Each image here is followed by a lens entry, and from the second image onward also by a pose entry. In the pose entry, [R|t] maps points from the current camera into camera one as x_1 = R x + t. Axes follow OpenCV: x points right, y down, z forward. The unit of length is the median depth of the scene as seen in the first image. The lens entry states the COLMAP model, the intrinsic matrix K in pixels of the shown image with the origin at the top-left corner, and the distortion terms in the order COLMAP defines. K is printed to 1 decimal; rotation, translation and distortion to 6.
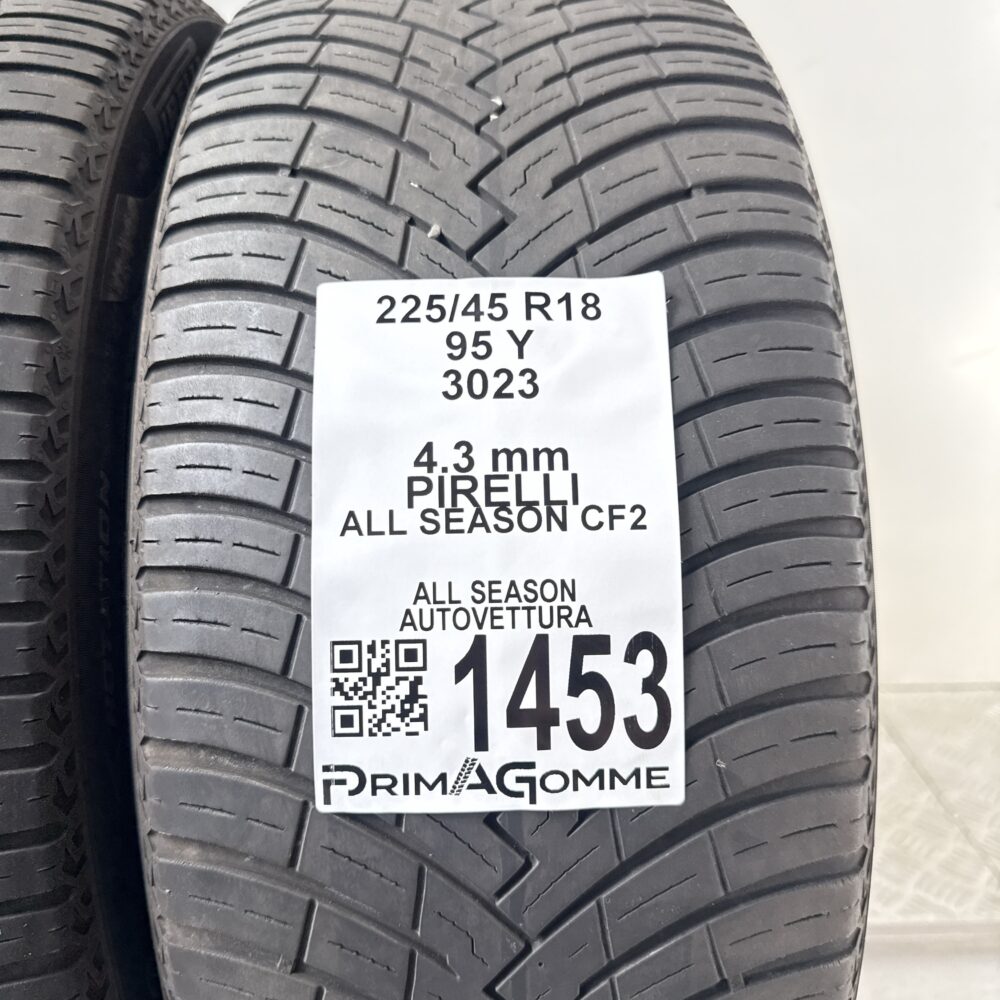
lens RADIAL K [[562.4, 0, 507.8], [0, 562.4, 506.4], [0, 0, 1]] dist [0.004339, -0.011471]
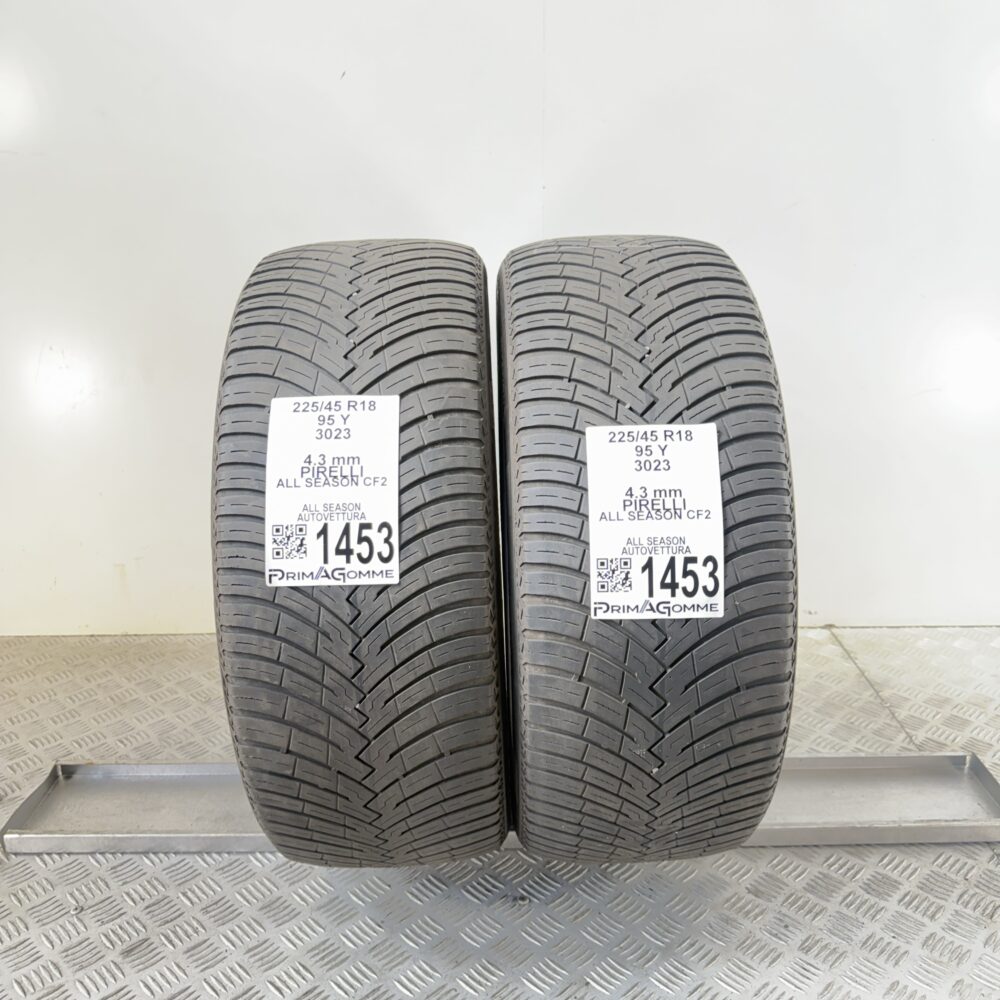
lens RADIAL K [[562.4, 0, 493.9], [0, 562.4, 497.3], [0, 0, 1]] dist [0.004339, -0.011471]
pose [[0.999636, 0.000023, -0.026978, -0.733658], [0.000302, 0.999927, 0.012063, -0.096862], [0.026977, -0.012066, 0.999563, -1.773117]]
